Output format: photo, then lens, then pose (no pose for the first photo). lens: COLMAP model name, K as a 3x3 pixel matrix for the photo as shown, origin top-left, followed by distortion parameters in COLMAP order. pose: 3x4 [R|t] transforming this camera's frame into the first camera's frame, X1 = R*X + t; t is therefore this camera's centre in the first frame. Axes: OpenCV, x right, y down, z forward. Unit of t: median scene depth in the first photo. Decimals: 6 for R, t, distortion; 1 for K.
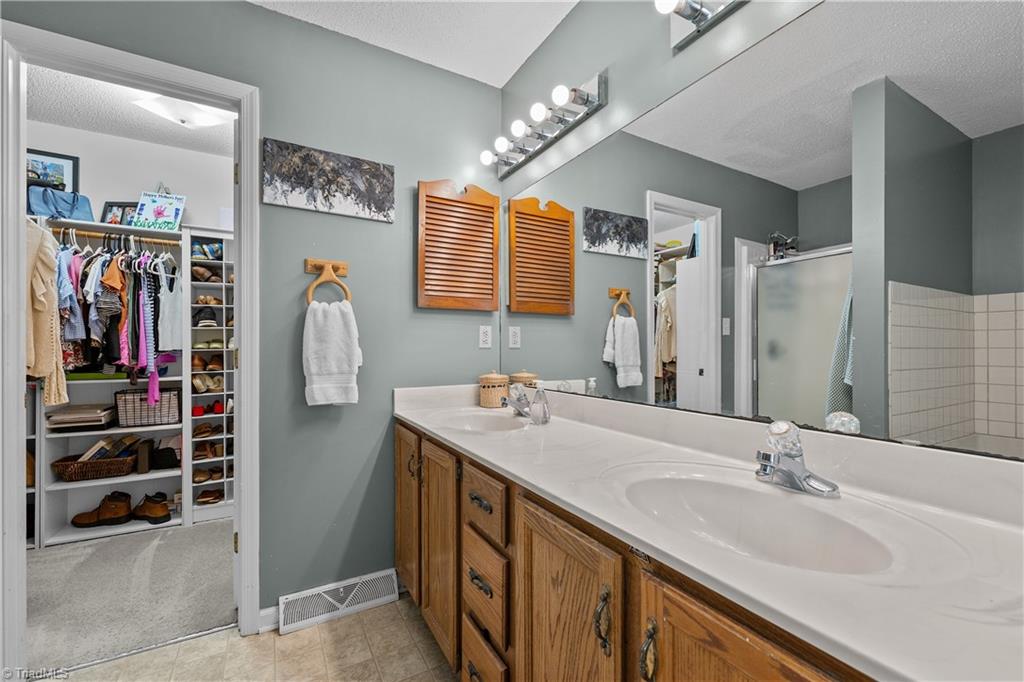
lens RADIAL K [[421.6, 0, 511.0], [0, 421.6, 346.9], [0, 0, 1]] dist [-0.001007, -0.000672]
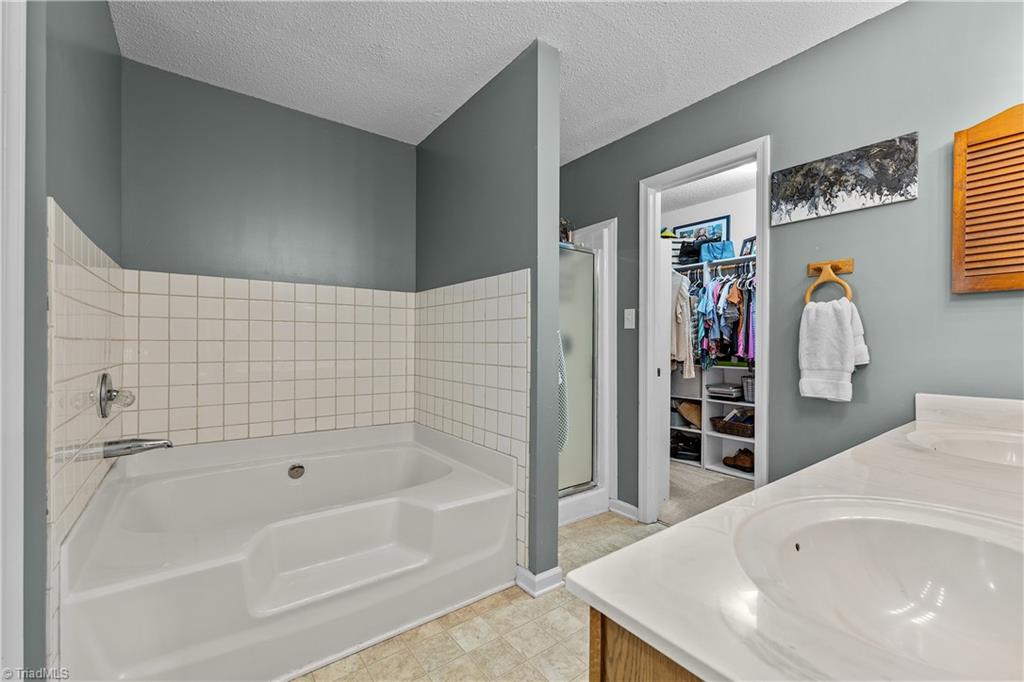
lens RADIAL K [[421.6, 0, 509.4], [0, 421.6, 342.7], [0, 0, 1]] dist [-0.001007, -0.000672]
pose [[0.120129, -0.001599, -0.992757, 0.487784], [-0.001218, 0.999998, -0.001758, -0.000357], [0.992758, 0.001421, 0.120127, 0.086382]]
